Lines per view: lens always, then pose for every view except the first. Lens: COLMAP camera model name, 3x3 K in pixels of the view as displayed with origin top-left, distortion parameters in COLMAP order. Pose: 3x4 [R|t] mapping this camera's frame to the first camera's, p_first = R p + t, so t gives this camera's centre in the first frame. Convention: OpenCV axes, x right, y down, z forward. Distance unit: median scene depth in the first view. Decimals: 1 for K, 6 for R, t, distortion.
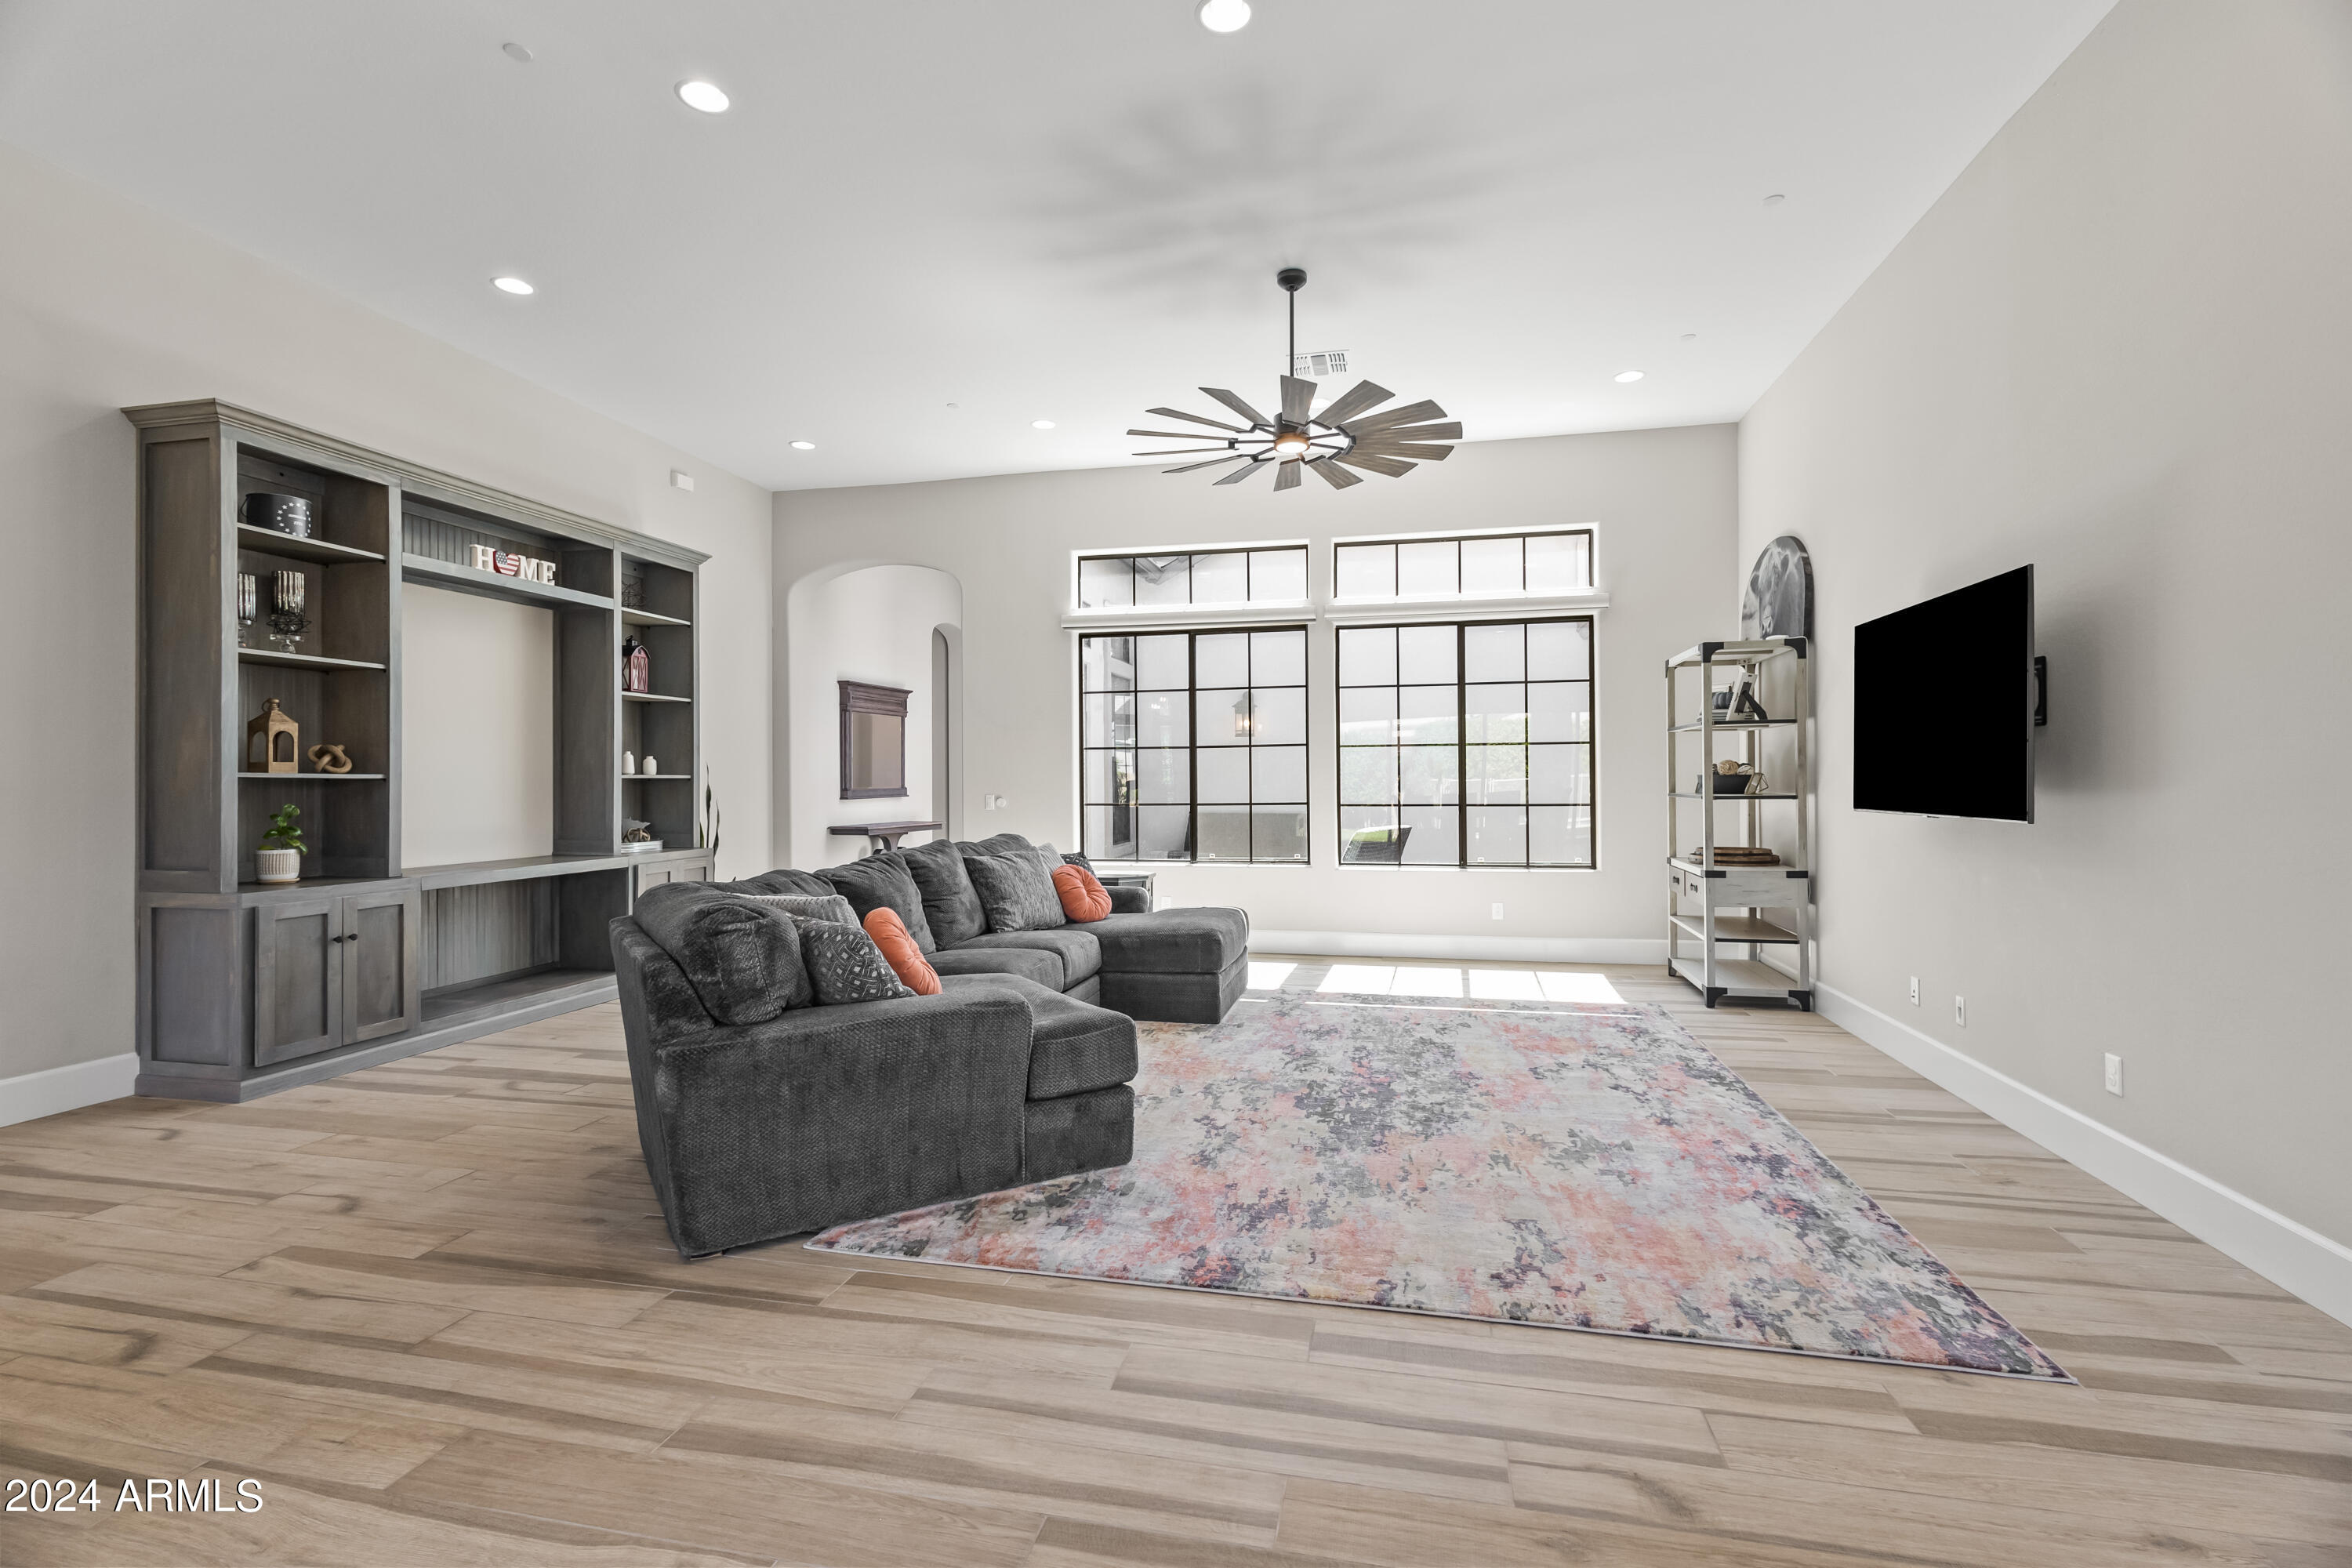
lens RADIAL K [[1082.1, 0, 1171.4], [0, 1082.1, 779.0], [0, 0, 1]] dist [0.007058, -0.001882]
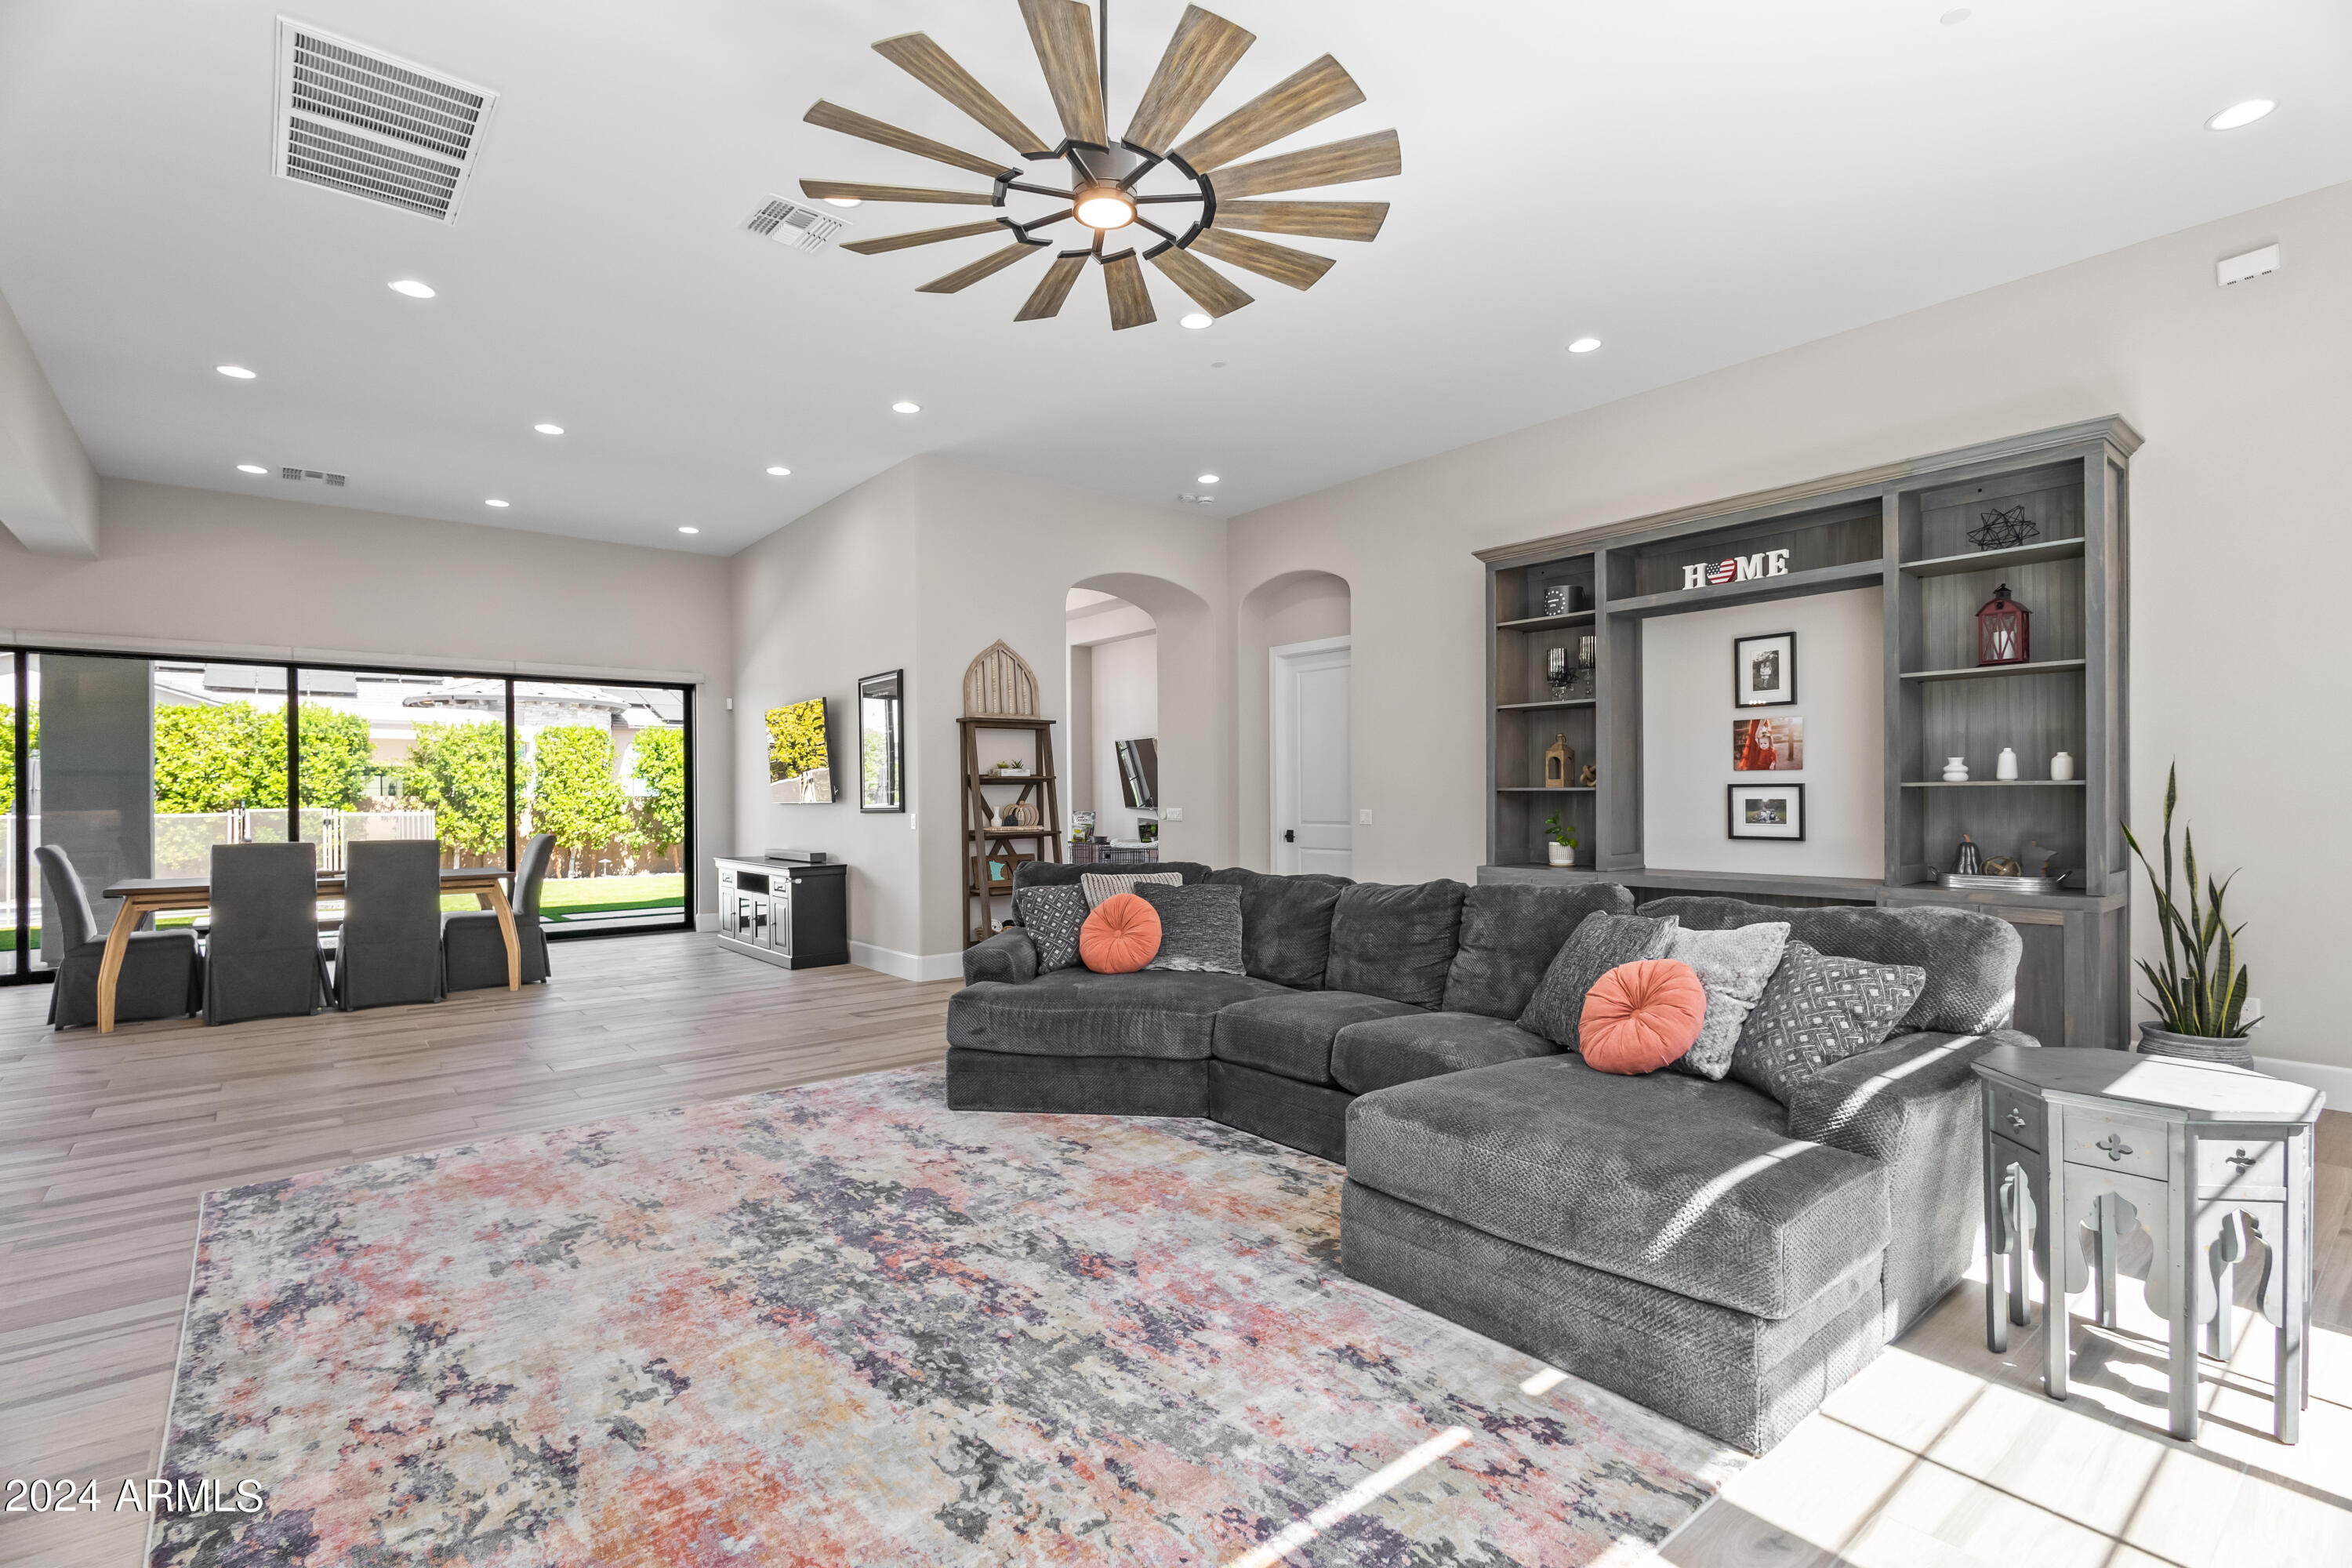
lens RADIAL K [[1082.1, 0, 1175.0], [0, 1082.1, 804.2], [0, 0, 1]] dist [0.007058, -0.001882]
pose [[-0.613180, 0.014190, -0.789816, 0.620590], [0.011421, 0.999893, 0.009098, -0.001311], [0.789861, -0.003442, -0.613276, 1.575237]]
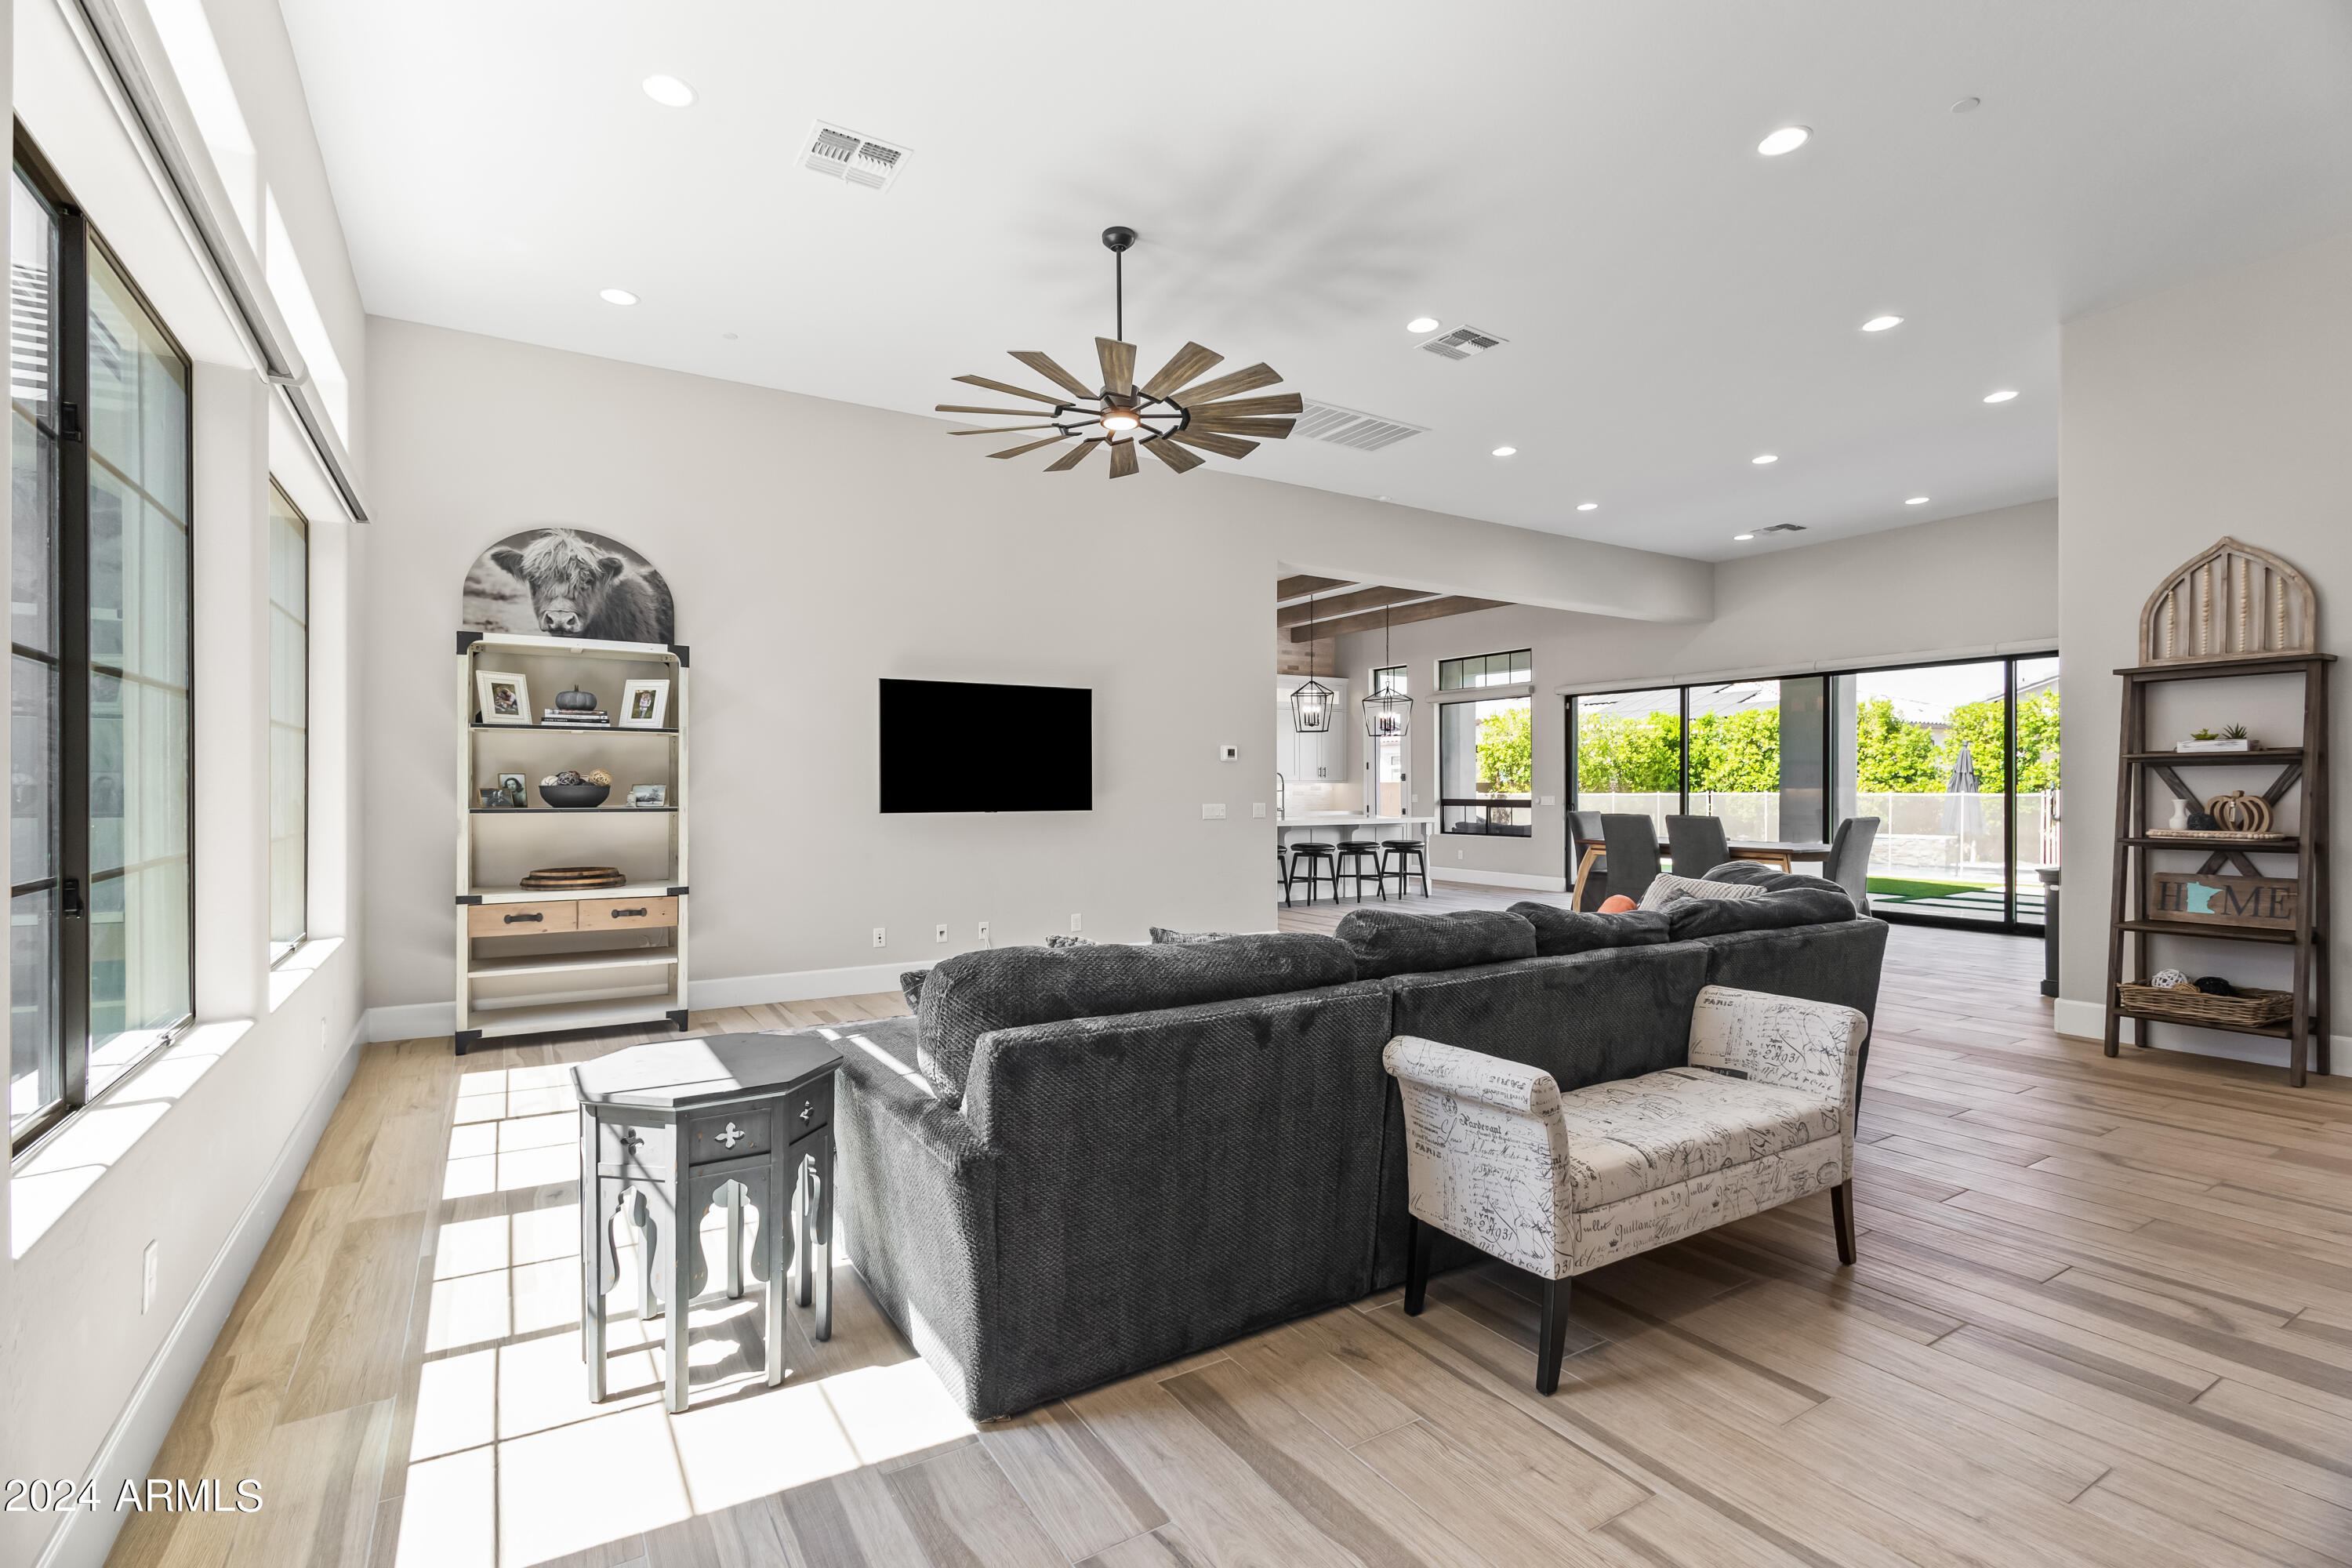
lens RADIAL K [[1082.1, 0, 1170.1], [0, 1082.1, 790.6], [0, 0, 1]] dist [0.007058, -0.001882]
pose [[-0.700444, 0.003554, 0.713698, -0.649566], [0.003184, 0.999993, -0.001855, 0.004859], [-0.713700, 0.000973, -0.700451, 1.841422]]
